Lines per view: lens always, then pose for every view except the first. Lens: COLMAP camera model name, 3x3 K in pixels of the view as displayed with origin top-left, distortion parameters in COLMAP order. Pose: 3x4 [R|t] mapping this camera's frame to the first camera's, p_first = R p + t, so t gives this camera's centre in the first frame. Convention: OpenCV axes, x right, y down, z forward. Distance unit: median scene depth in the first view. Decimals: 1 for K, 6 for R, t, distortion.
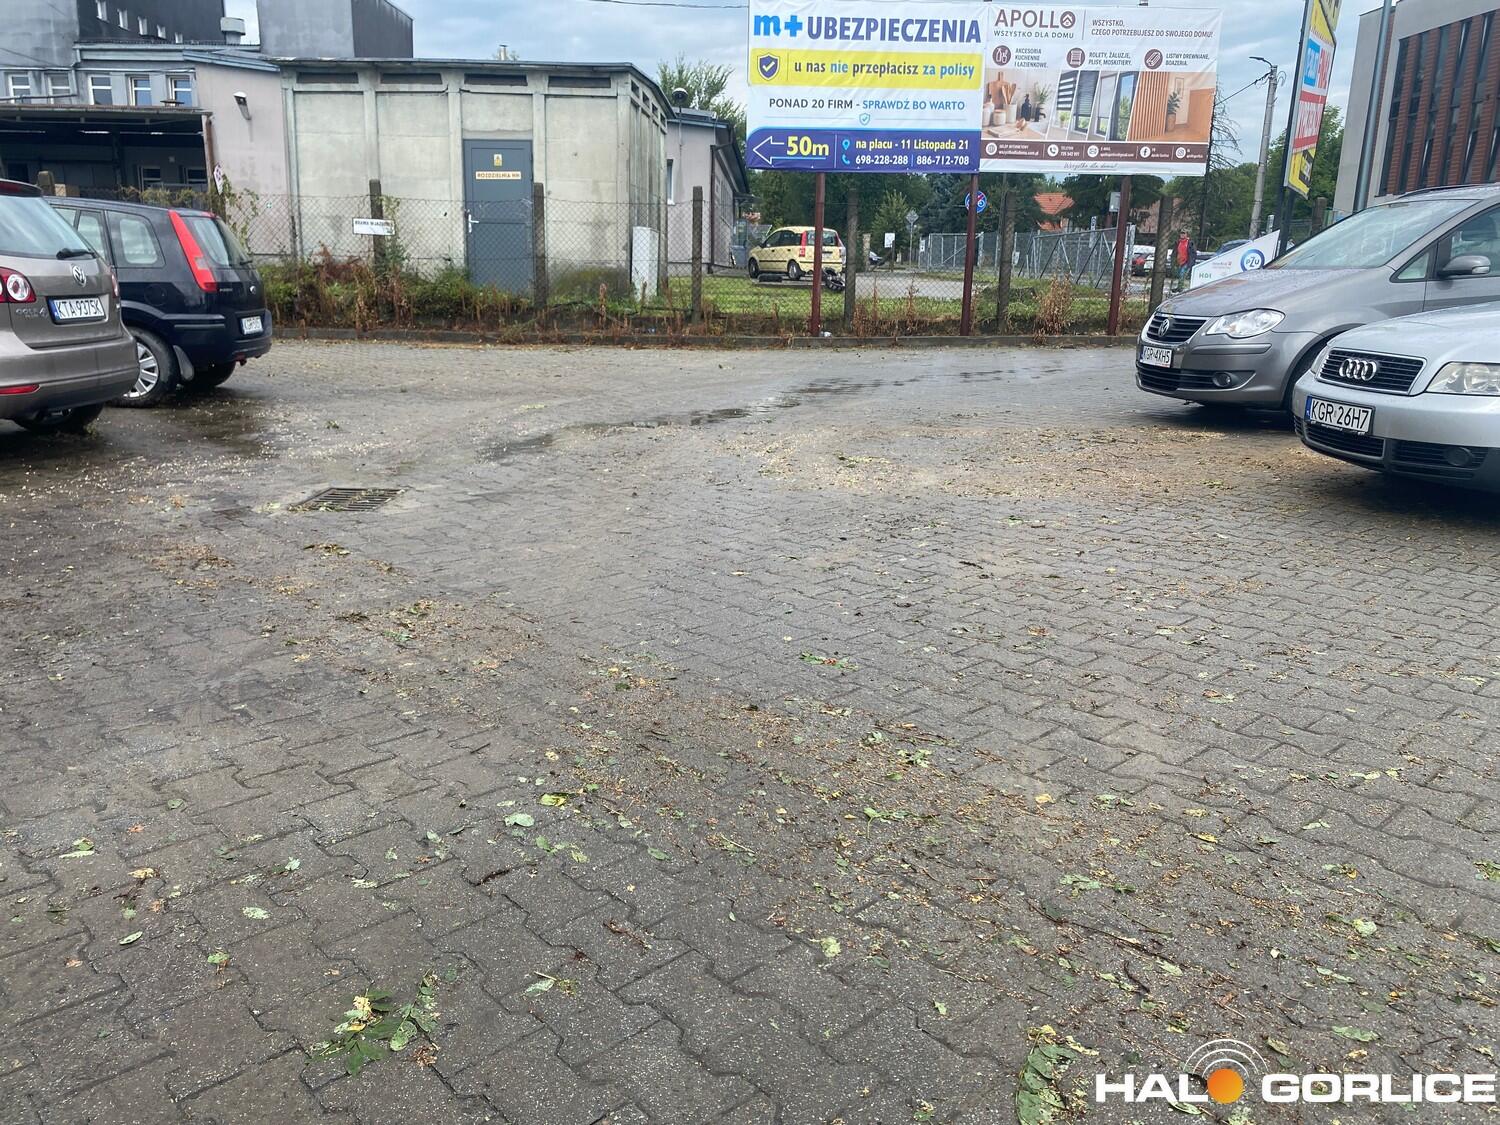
lens RADIAL K [[1117.5, 0, 747.7], [0, 1117.5, 564.9], [0, 0, 1]] dist [0.010956, -0.010525]
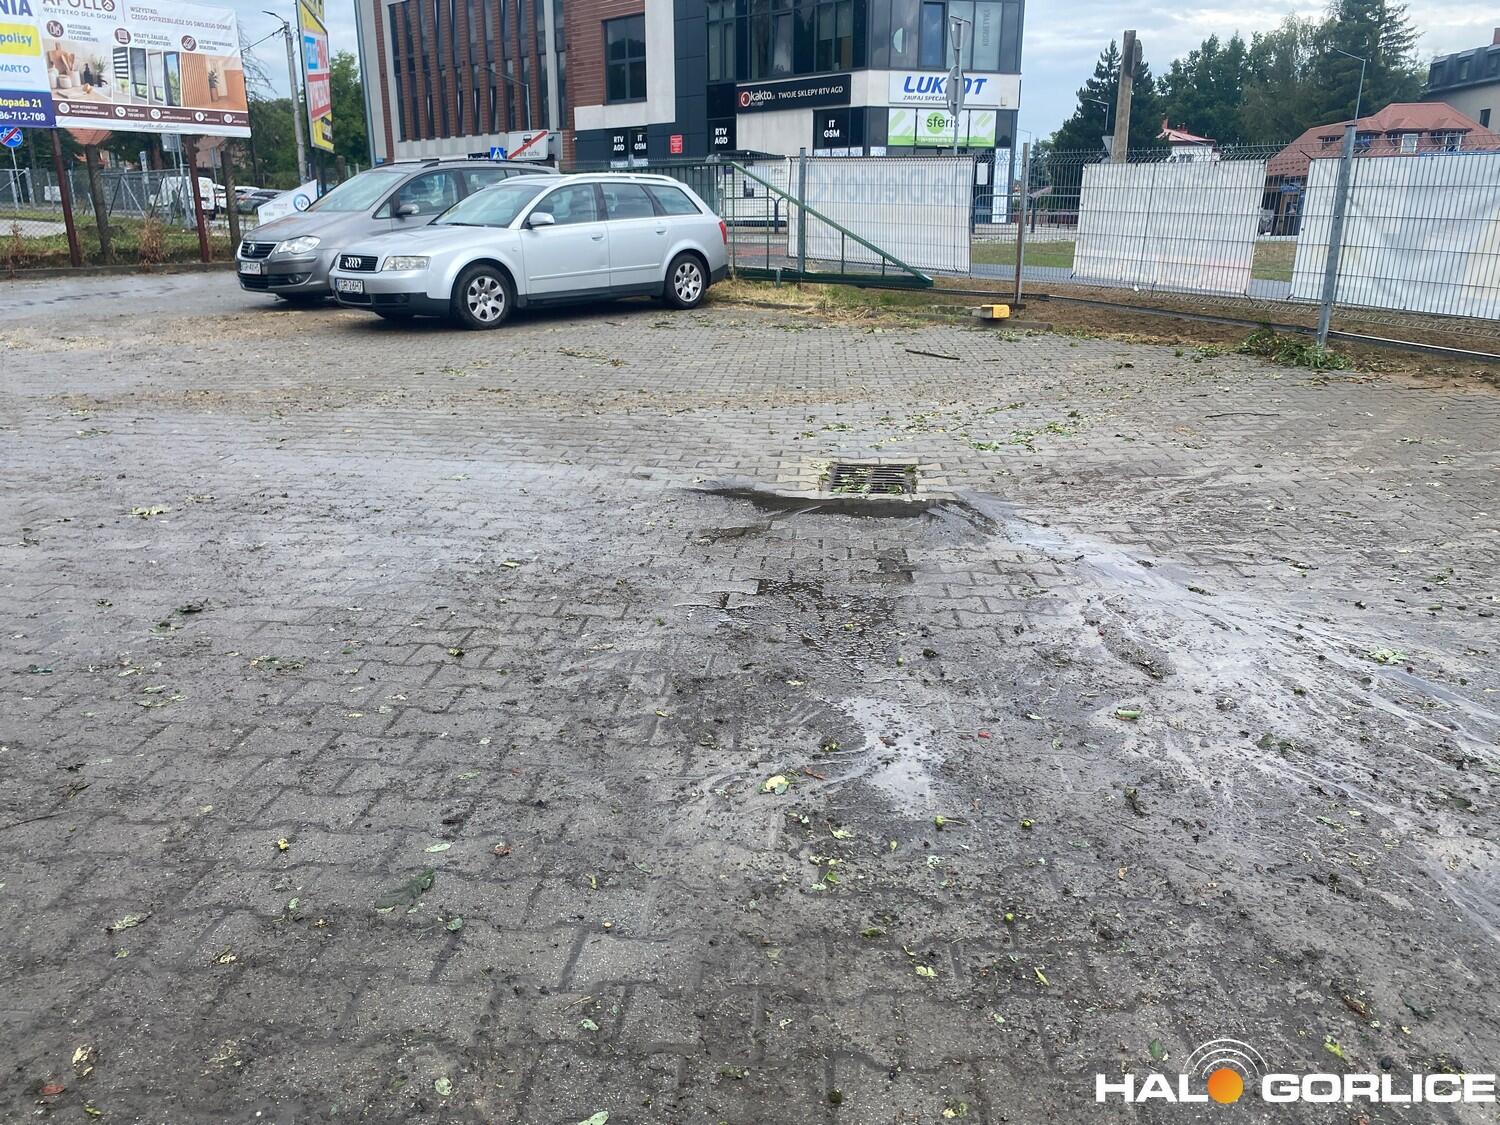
lens RADIAL K [[1117.5, 0, 747.7], [0, 1117.5, 564.9], [0, 0, 1]] dist [0.010956, -0.010525]
pose [[0.722340, -0.216893, 0.656645, -0.146135], [0.181000, 0.975738, 0.123182, 0.088099], [-0.667431, 0.029874, 0.744073, -0.360234]]
